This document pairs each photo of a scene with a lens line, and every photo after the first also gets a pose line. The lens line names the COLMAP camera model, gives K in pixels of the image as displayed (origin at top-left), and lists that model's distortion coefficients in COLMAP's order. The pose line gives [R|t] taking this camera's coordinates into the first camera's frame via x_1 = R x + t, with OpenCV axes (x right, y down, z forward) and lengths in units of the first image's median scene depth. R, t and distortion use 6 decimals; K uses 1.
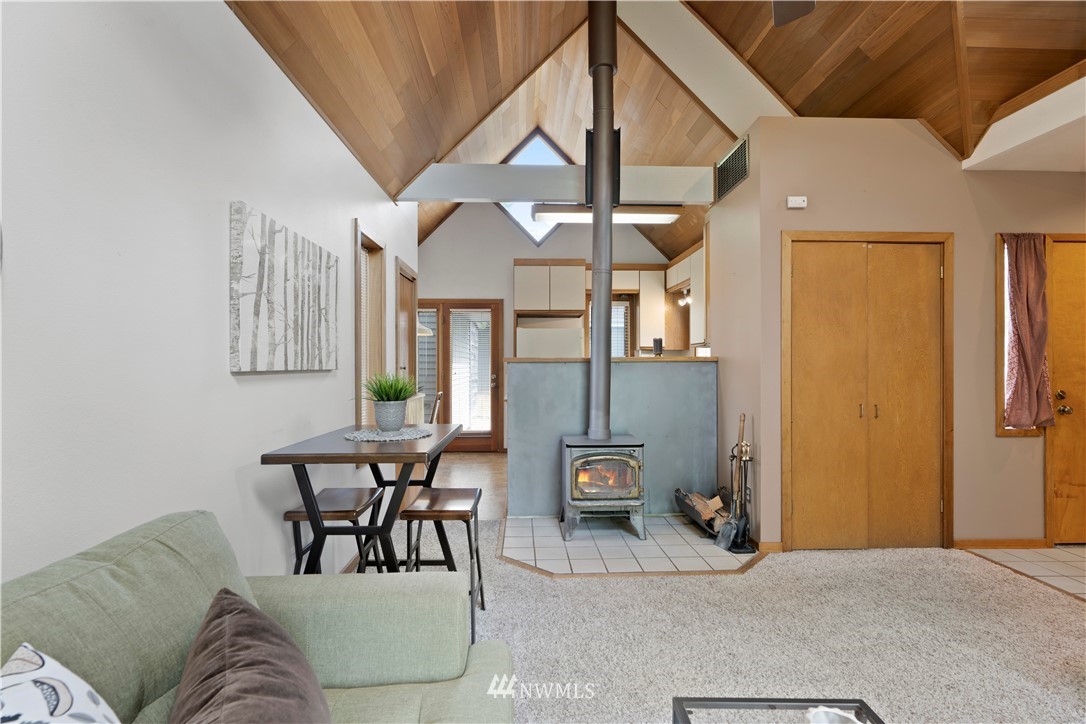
lens RADIAL K [[492.1, 0, 540.7], [0, 492.1, 362.1], [0, 0, 1]] dist [-0.007071, 0.001734]
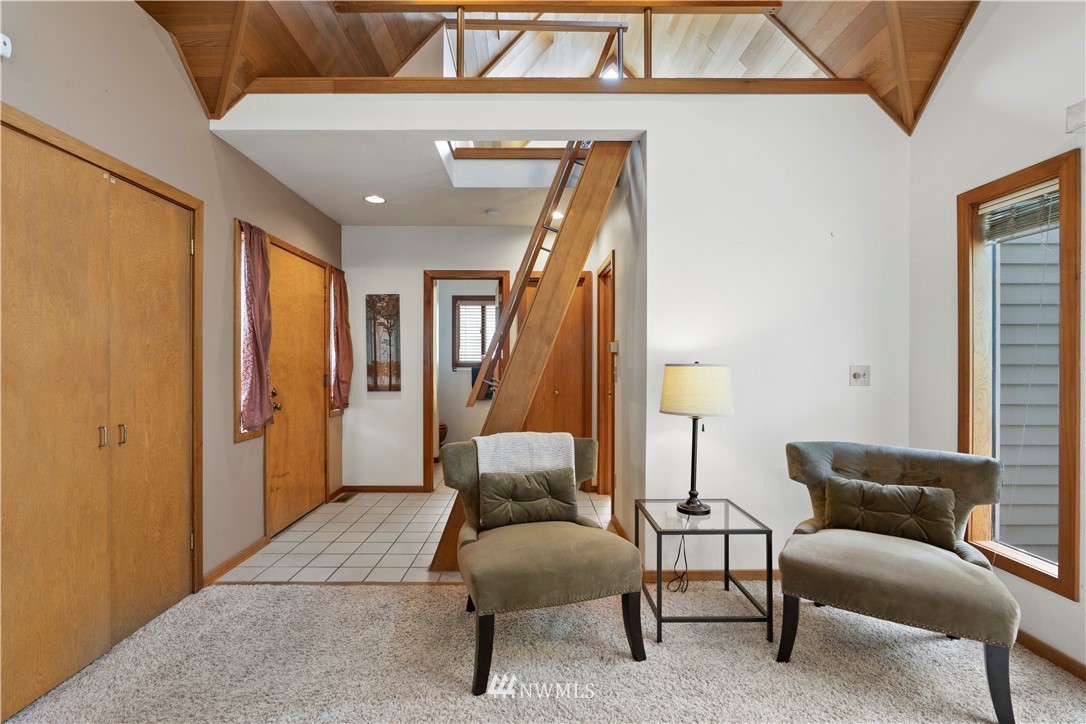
lens RADIAL K [[492.1, 0, 540.7], [0, 492.1, 363.8], [0, 0, 1]] dist [-0.007071, 0.001734]
pose [[0.025937, -0.002554, 0.999660, 0.039759], [-0.003917, 0.999989, 0.002657, 0.001497], [-0.999656, -0.003985, 0.025927, 0.417287]]
